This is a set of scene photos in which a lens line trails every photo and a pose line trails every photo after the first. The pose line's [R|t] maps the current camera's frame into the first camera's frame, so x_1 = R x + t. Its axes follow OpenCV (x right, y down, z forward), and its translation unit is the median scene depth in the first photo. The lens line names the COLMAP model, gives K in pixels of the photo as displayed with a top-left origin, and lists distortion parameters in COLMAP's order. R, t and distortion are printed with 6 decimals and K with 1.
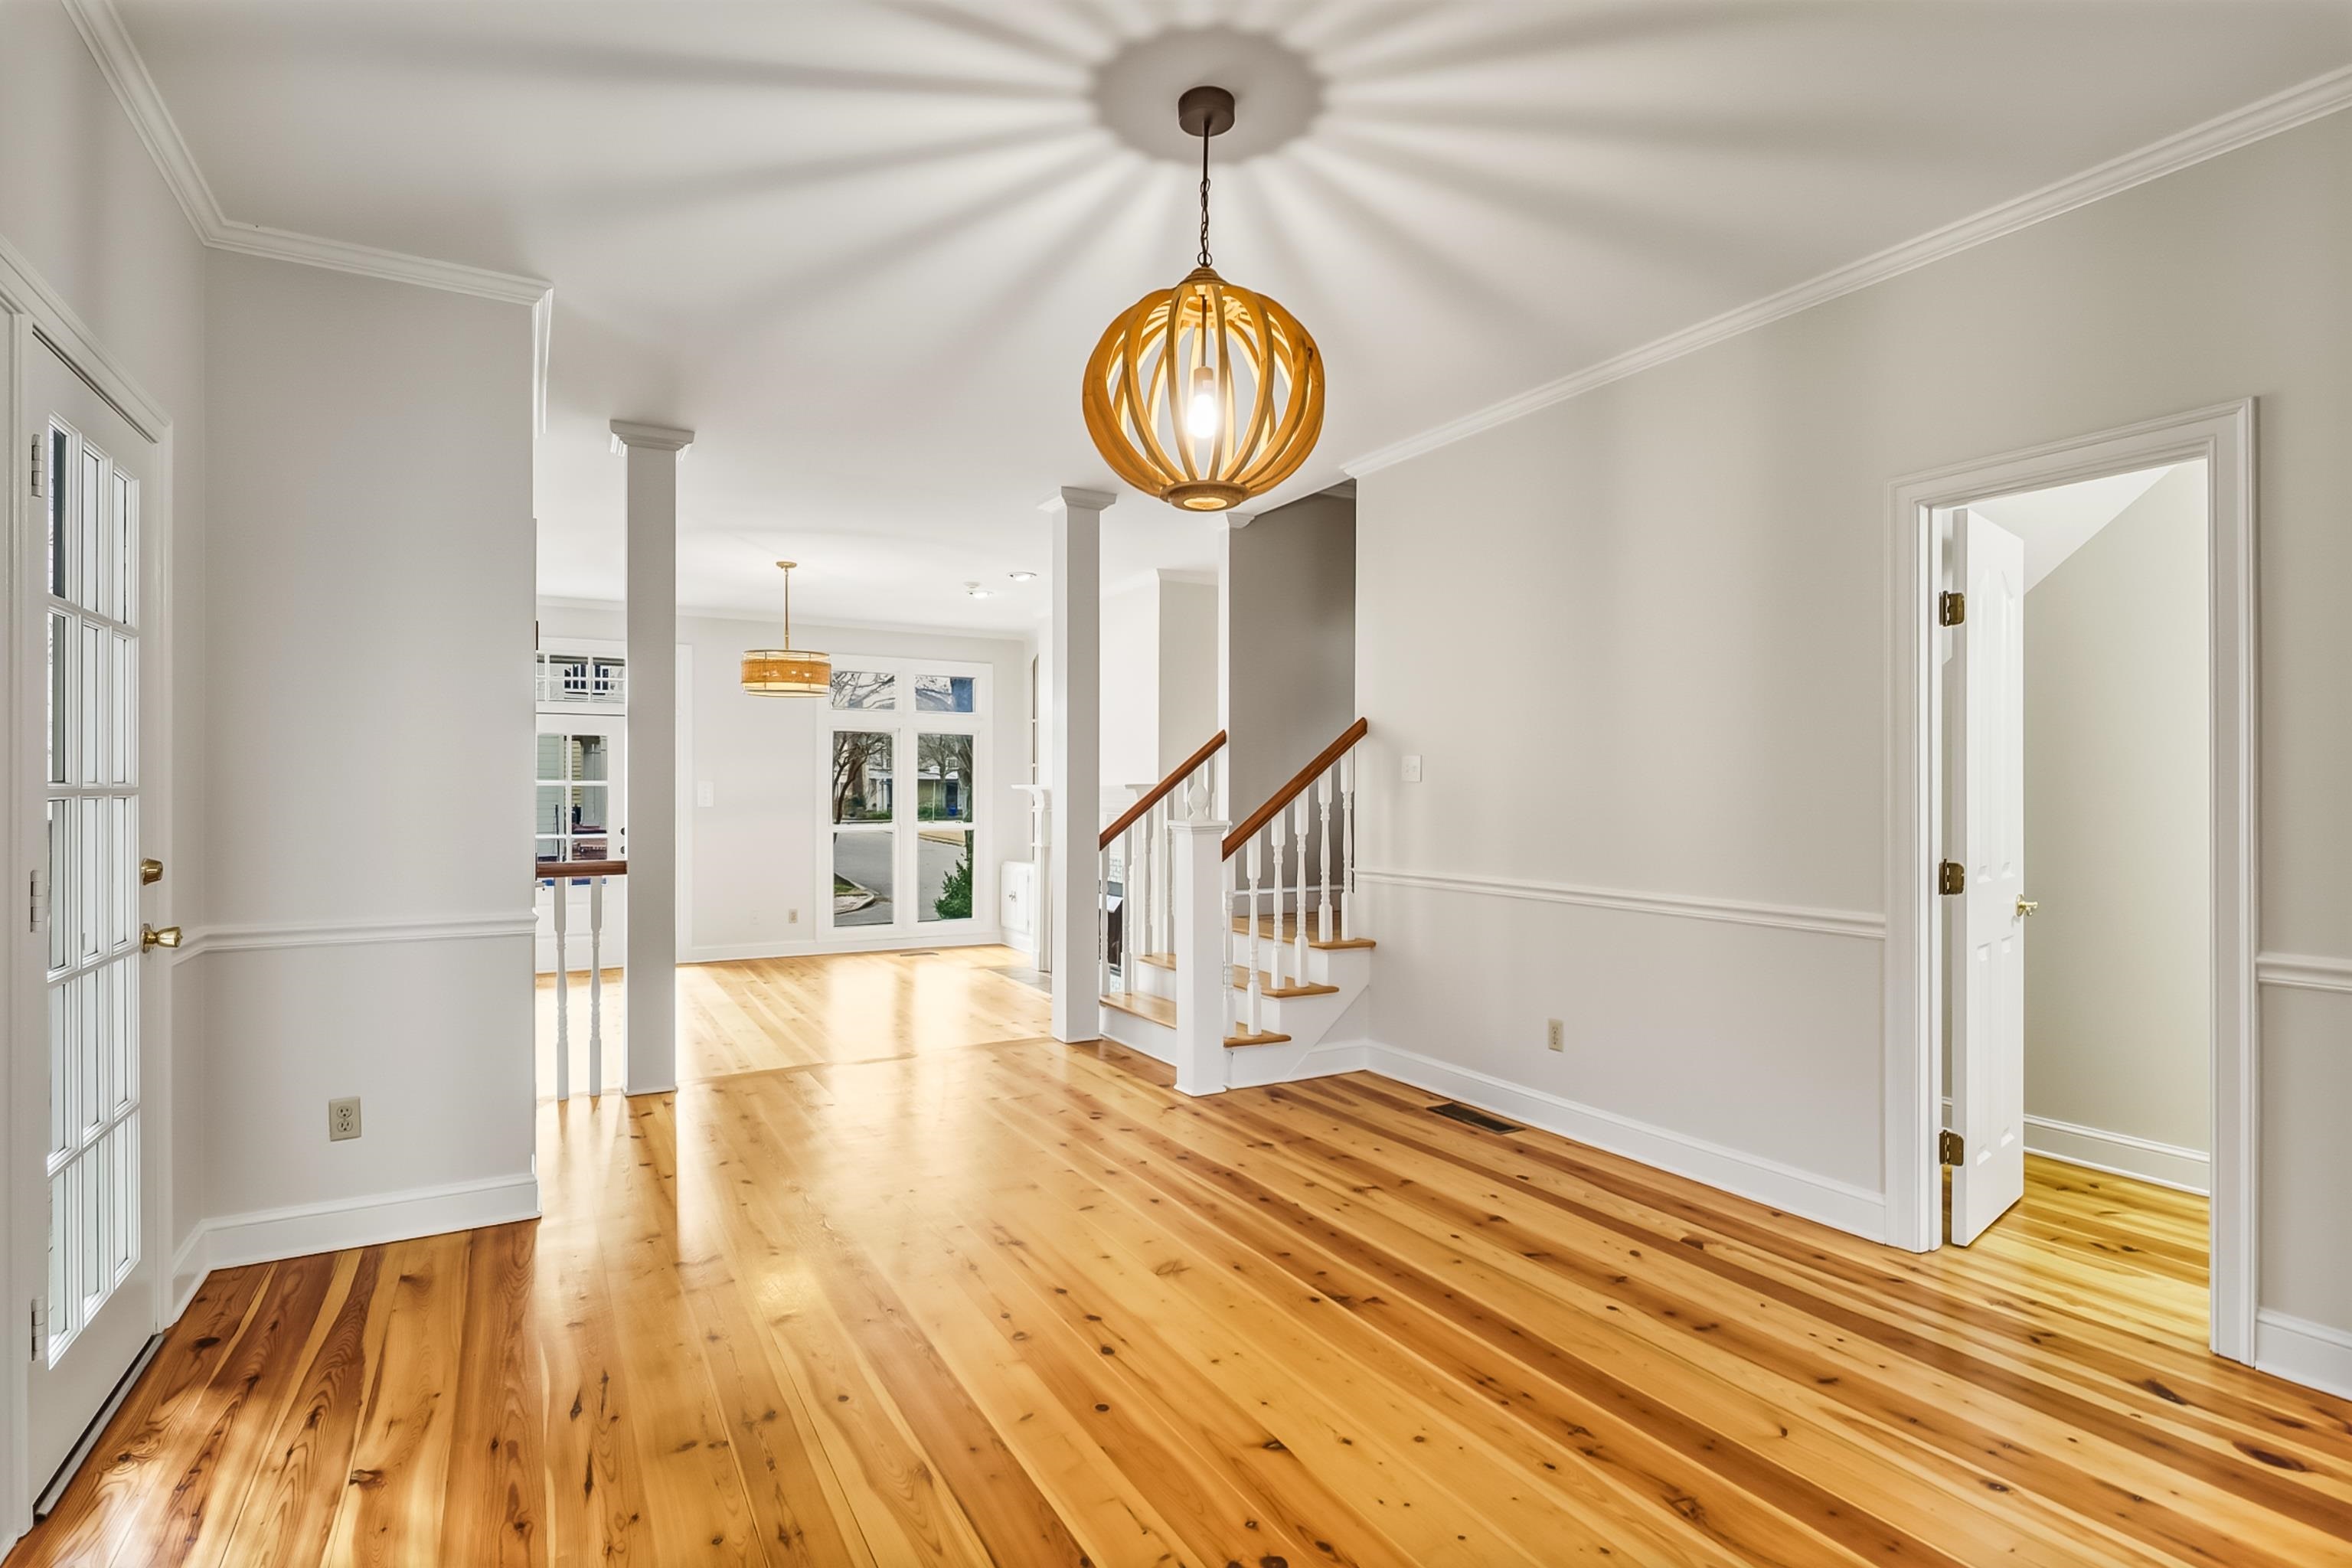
lens RADIAL K [[1143.0, 0, 1185.0], [0, 1143.0, 785.6], [0, 0, 1]] dist [-0.002179, -0.002318]
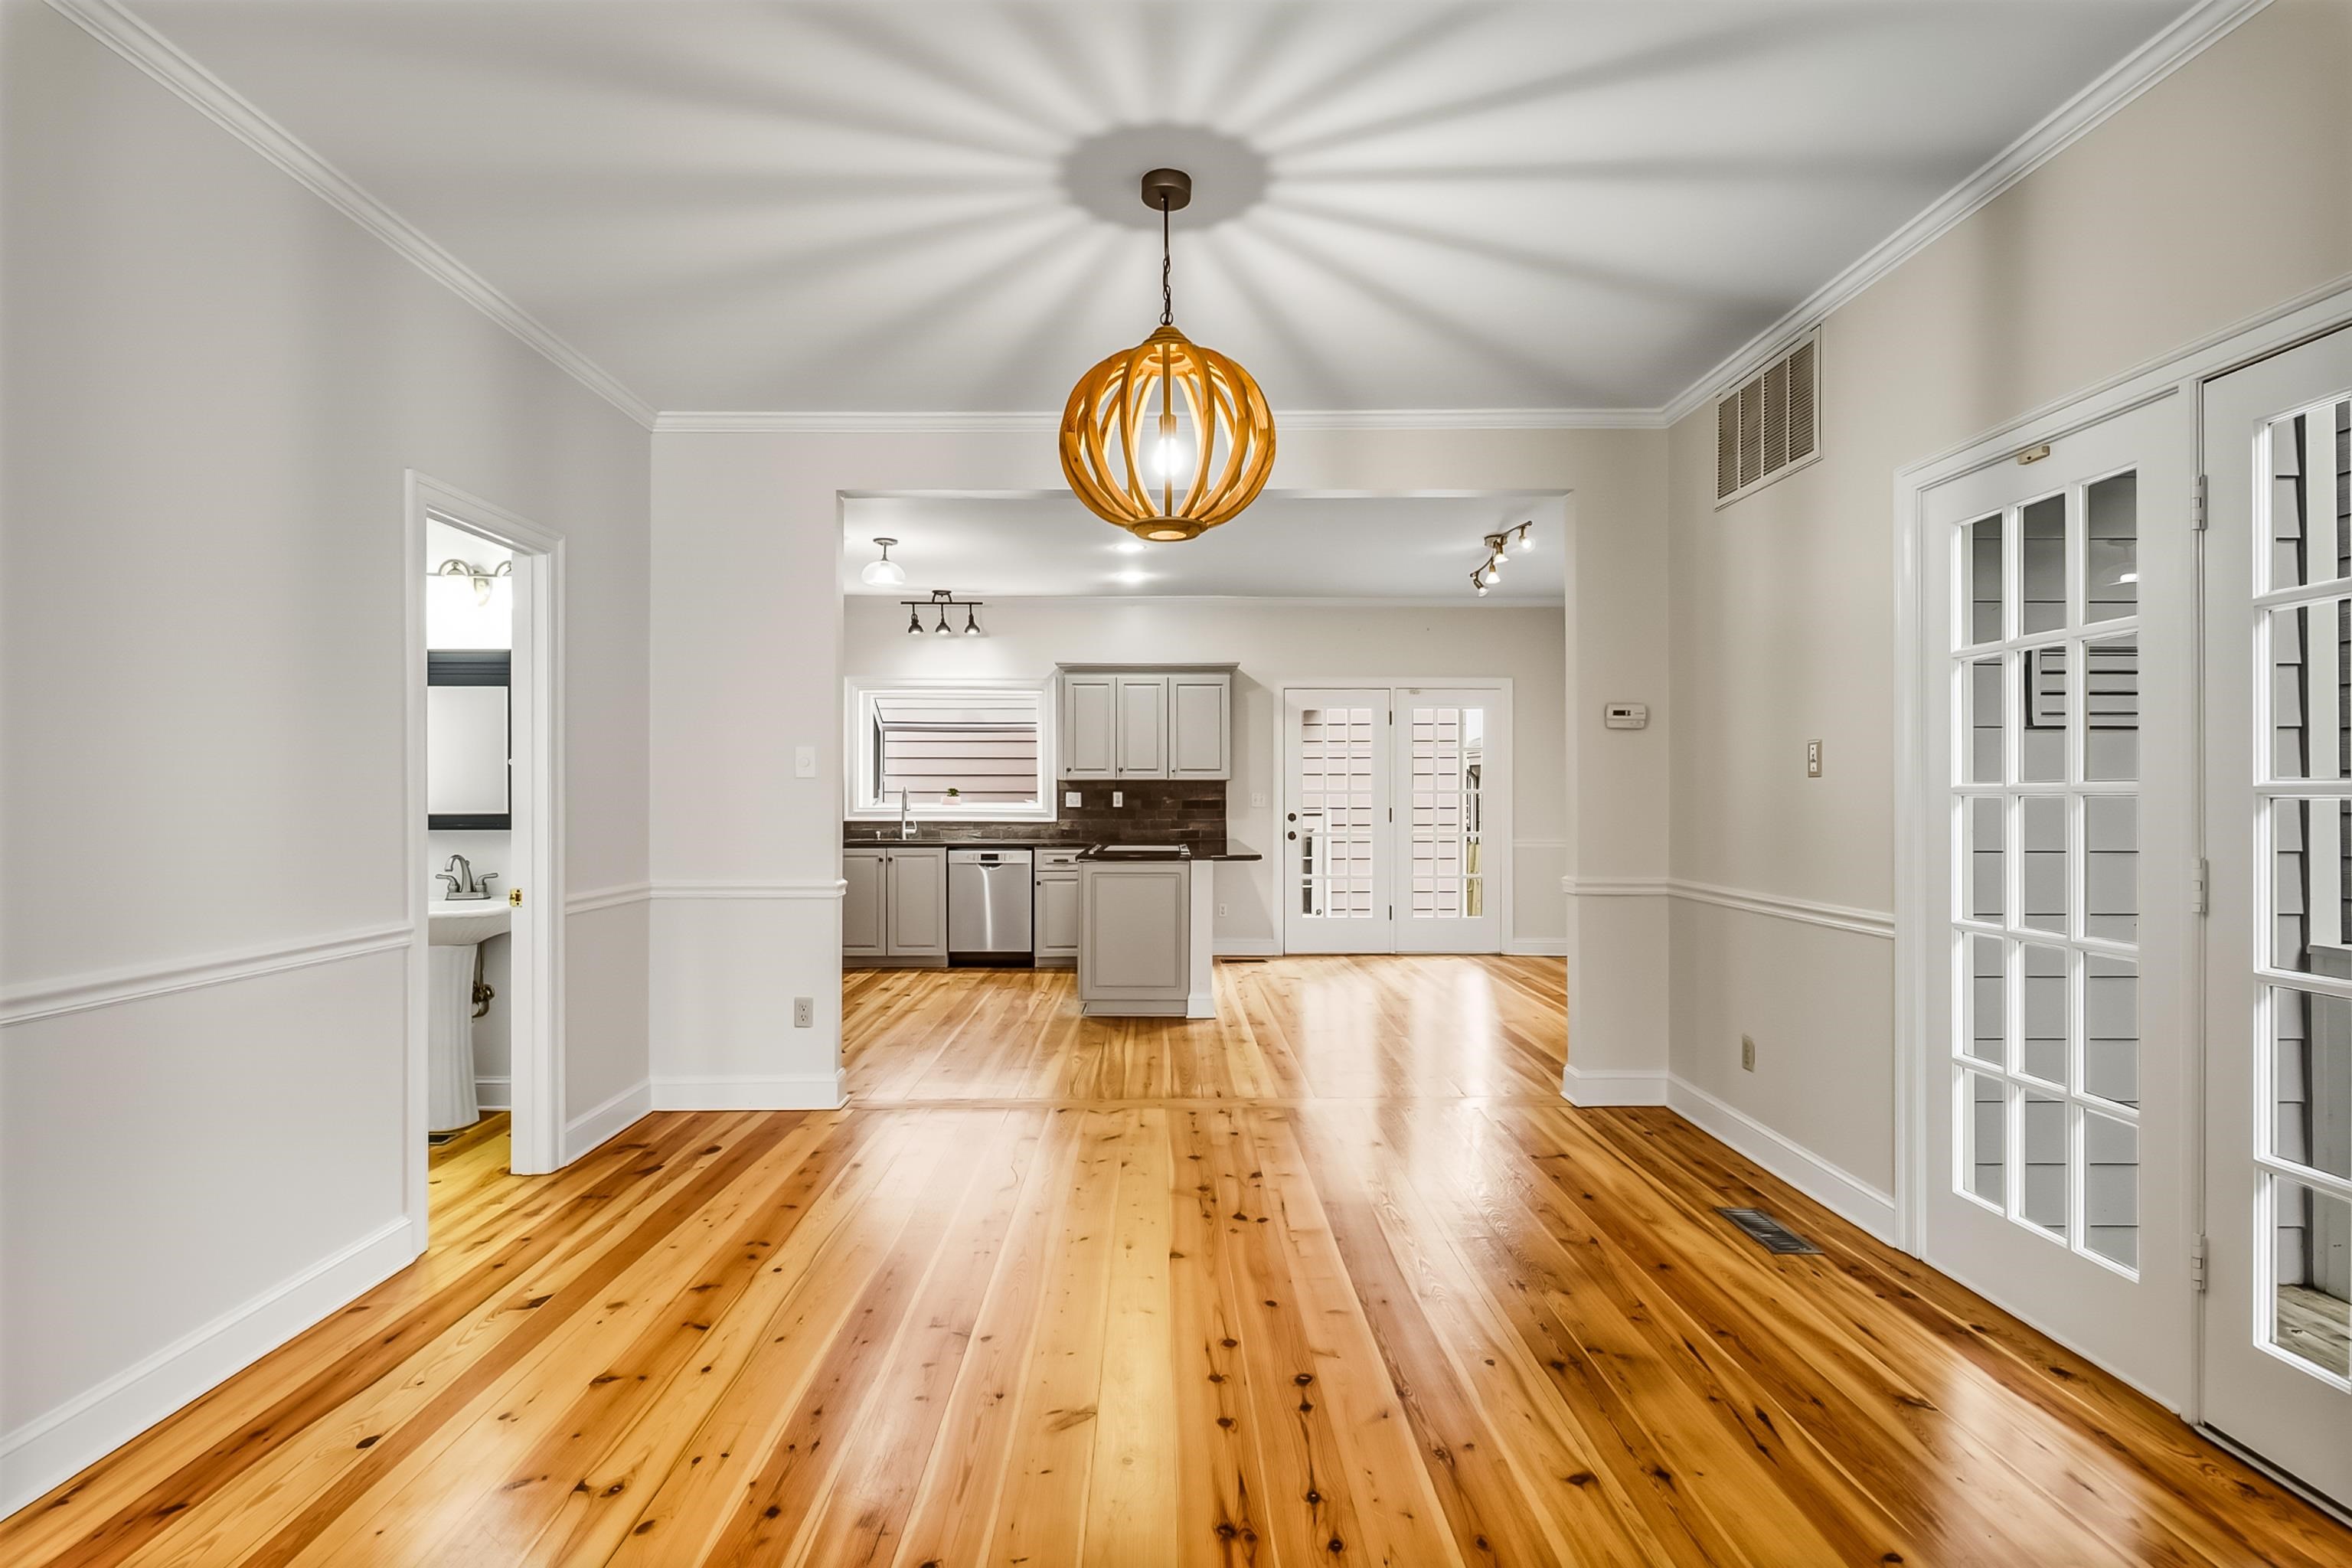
lens RADIAL K [[1143.0, 0, 1159.7], [0, 1143.0, 786.1], [0, 0, 1]] dist [-0.002179, -0.002318]
pose [[-0.864817, 0.002893, 0.502080, -0.421865], [-0.000069, 0.999983, -0.005880, 0.006224], [-0.502088, -0.005119, -0.864801, 1.538658]]
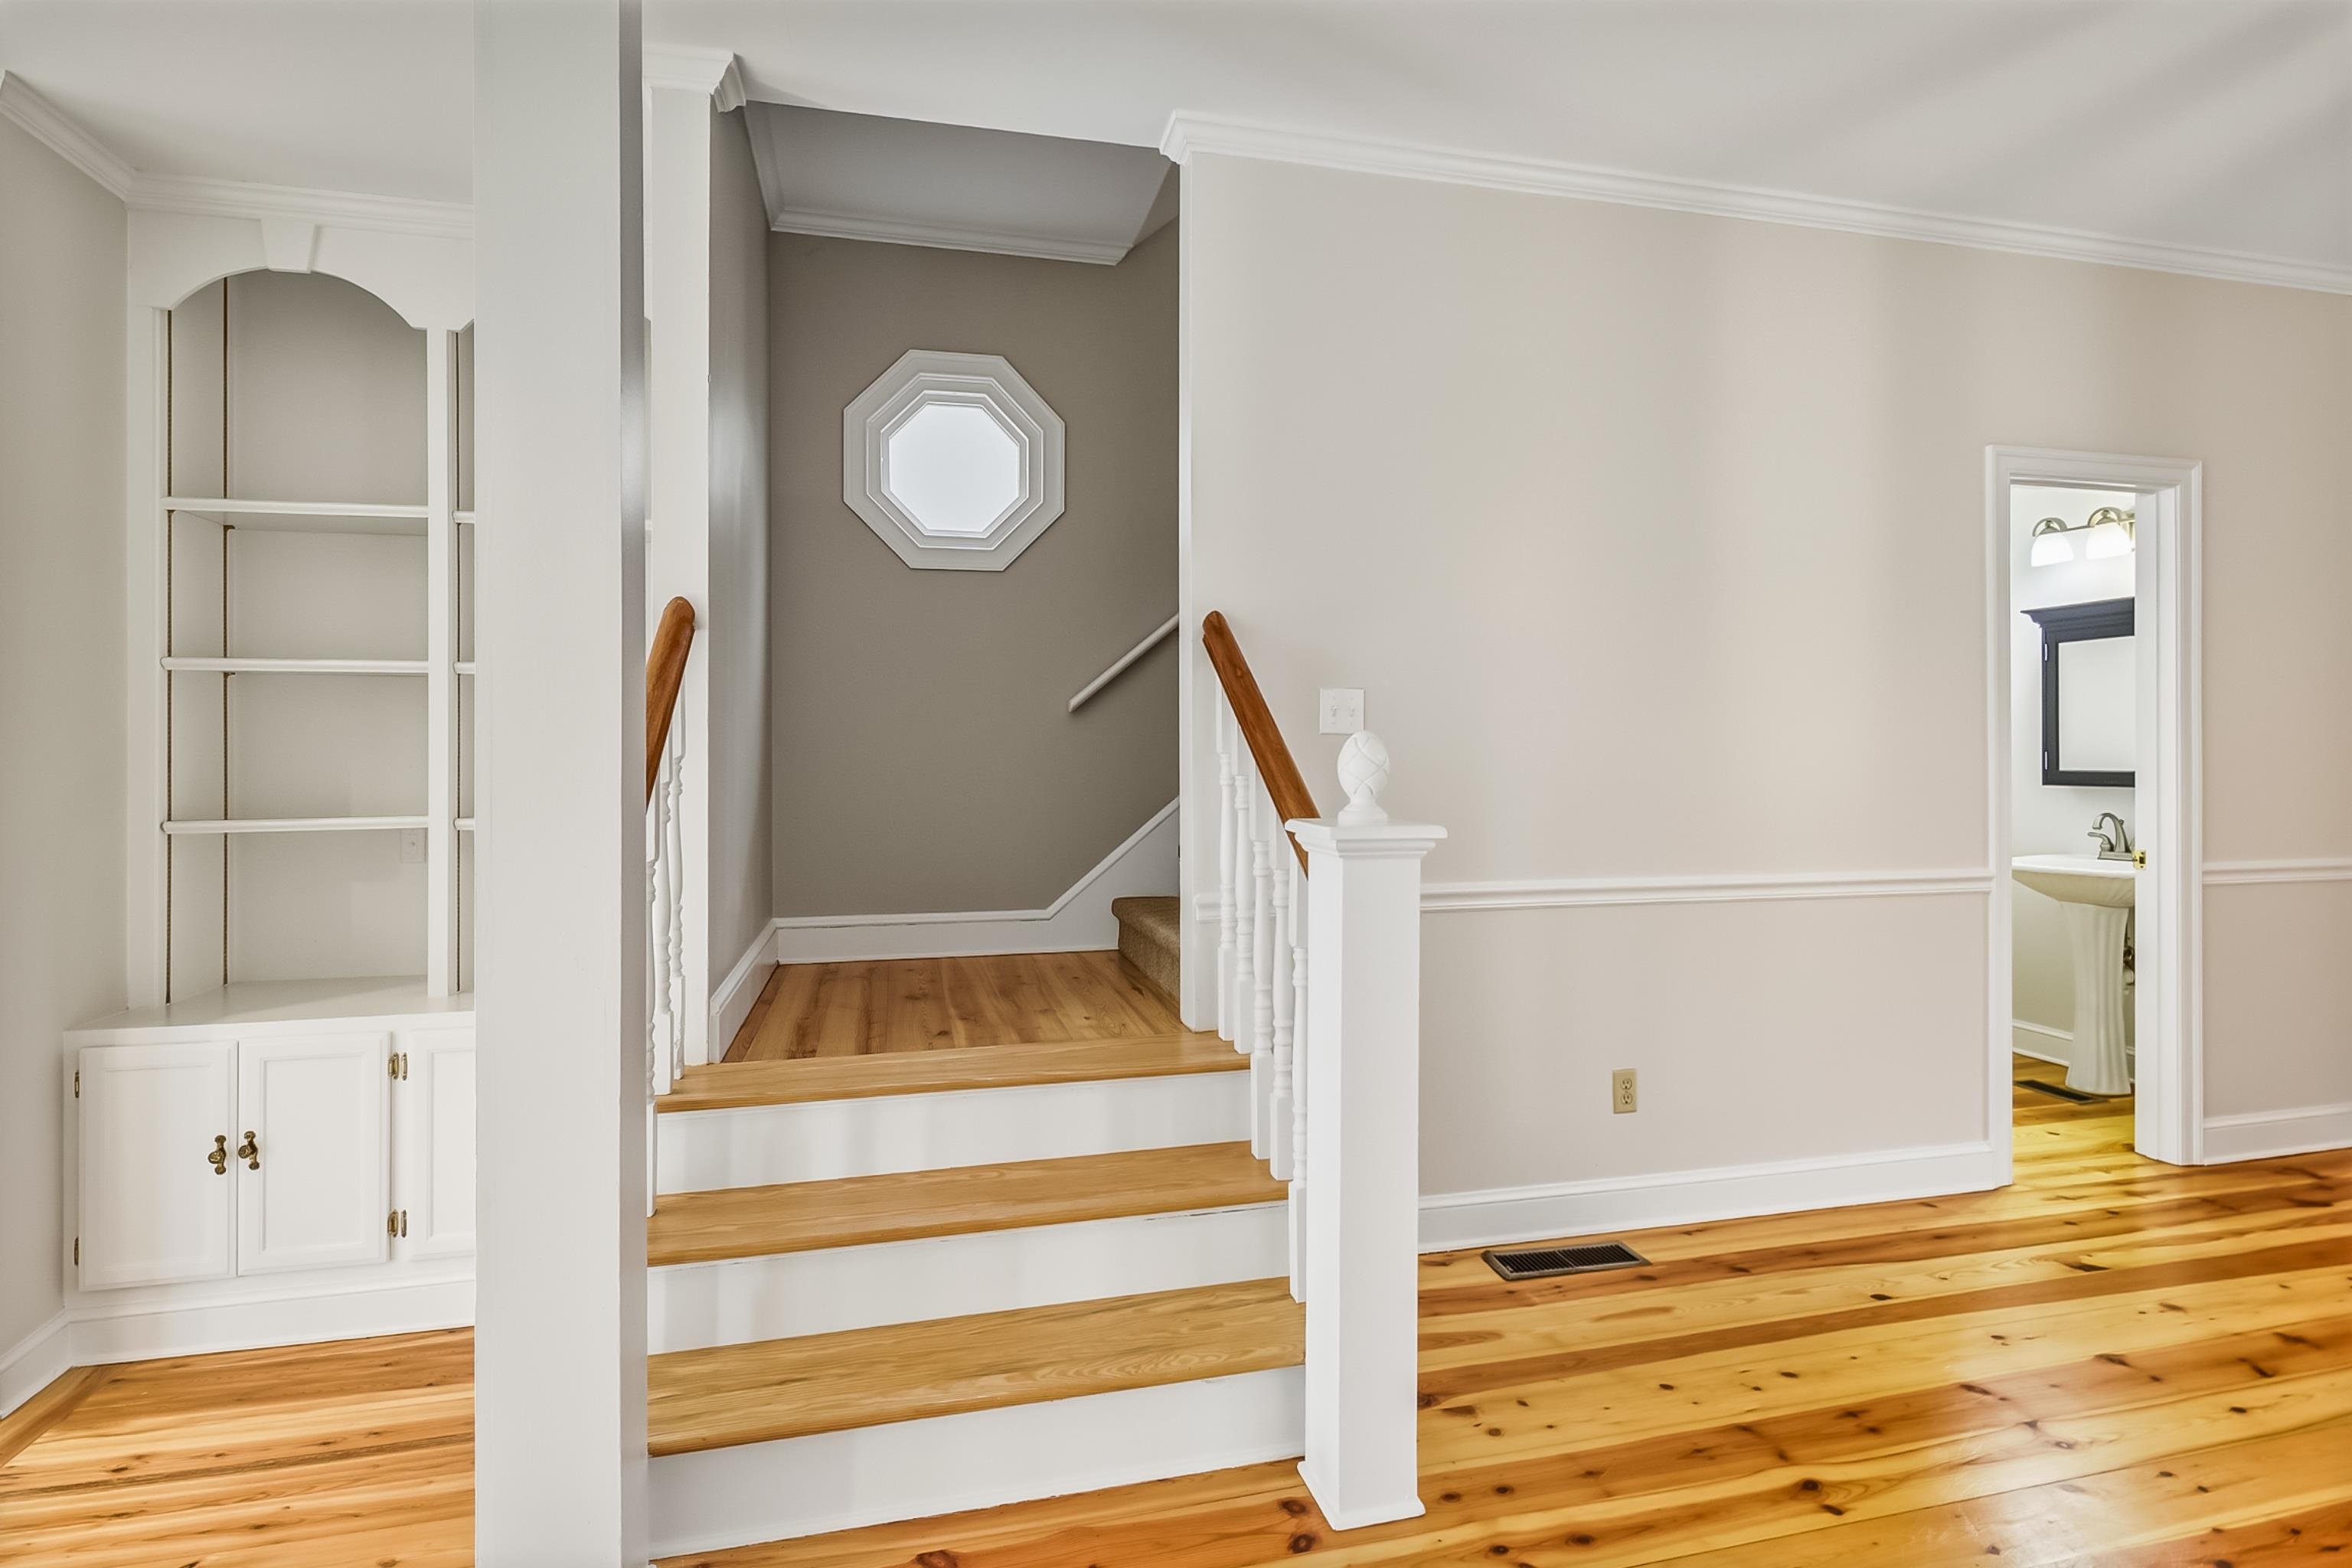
lens RADIAL K [[1143.0, 0, 1171.0], [0, 1143.0, 748.2], [0, 0, 1]] dist [-0.002179, -0.002318]
pose [[0.291369, 0.002906, 0.956606, -0.592896], [0.002496, 0.999990, -0.003798, 0.007909], [-0.956607, 0.003494, 0.291359, 1.426673]]
